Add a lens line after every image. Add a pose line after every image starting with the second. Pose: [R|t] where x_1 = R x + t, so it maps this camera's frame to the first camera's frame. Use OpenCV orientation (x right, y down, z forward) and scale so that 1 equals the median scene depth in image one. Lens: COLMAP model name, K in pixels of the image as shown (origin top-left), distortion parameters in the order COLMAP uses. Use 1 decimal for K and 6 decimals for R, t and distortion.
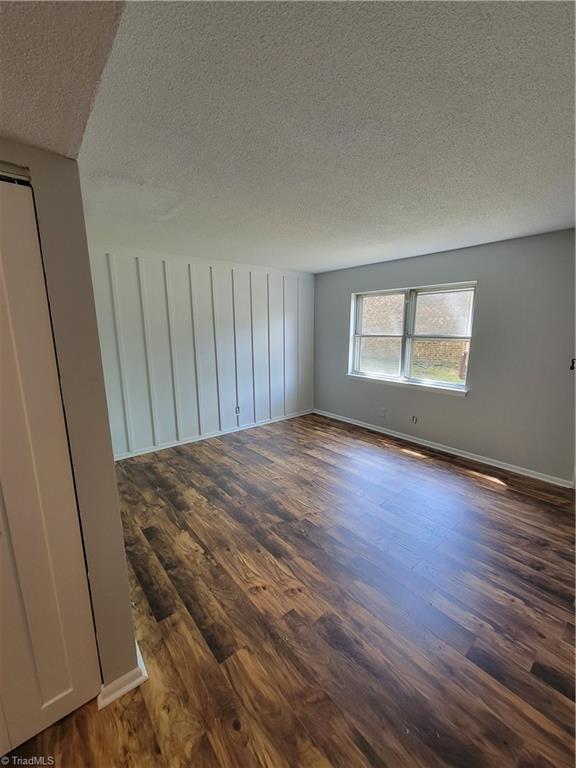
lens RADIAL K [[310.4, 0, 289.0], [0, 310.4, 384.9], [0, 0, 1]] dist [0.007208, -0.001713]
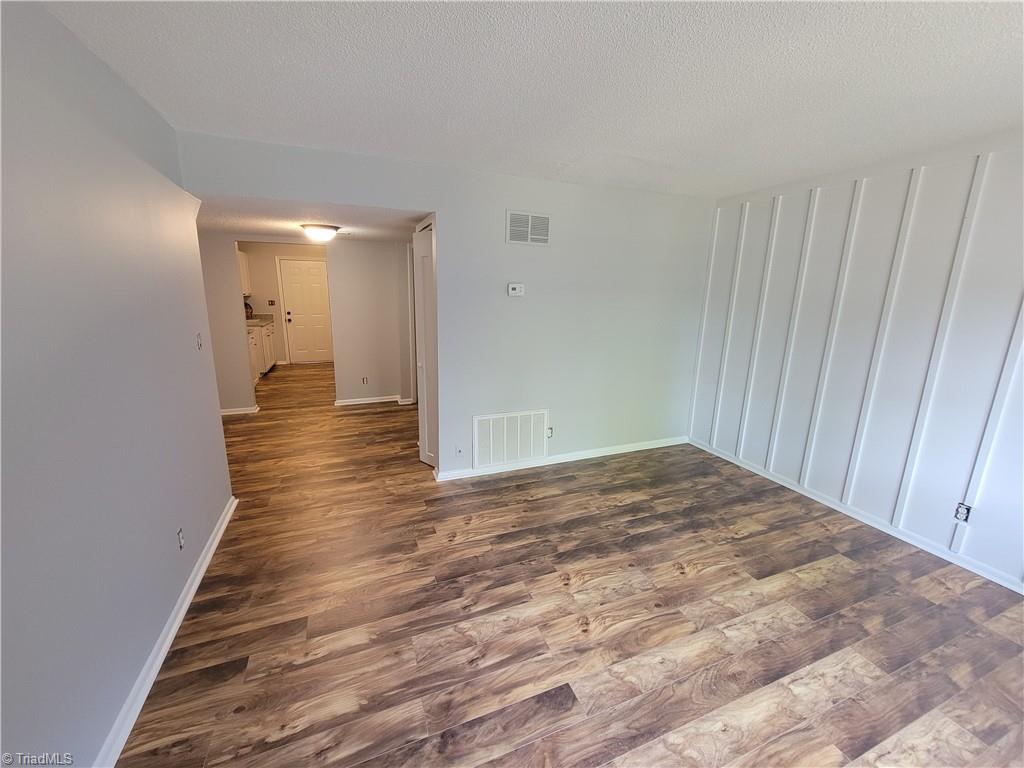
lens RADIAL K [[413.9, 0, 515.8], [0, 413.9, 382.8], [0, 0, 1]] dist [0.007208, -0.001713]
pose [[-0.299927, 0.212037, -0.930099, 0.690580], [-0.192766, 0.941402, 0.276775, -0.164666], [0.934283, 0.262304, -0.241478, 0.832834]]
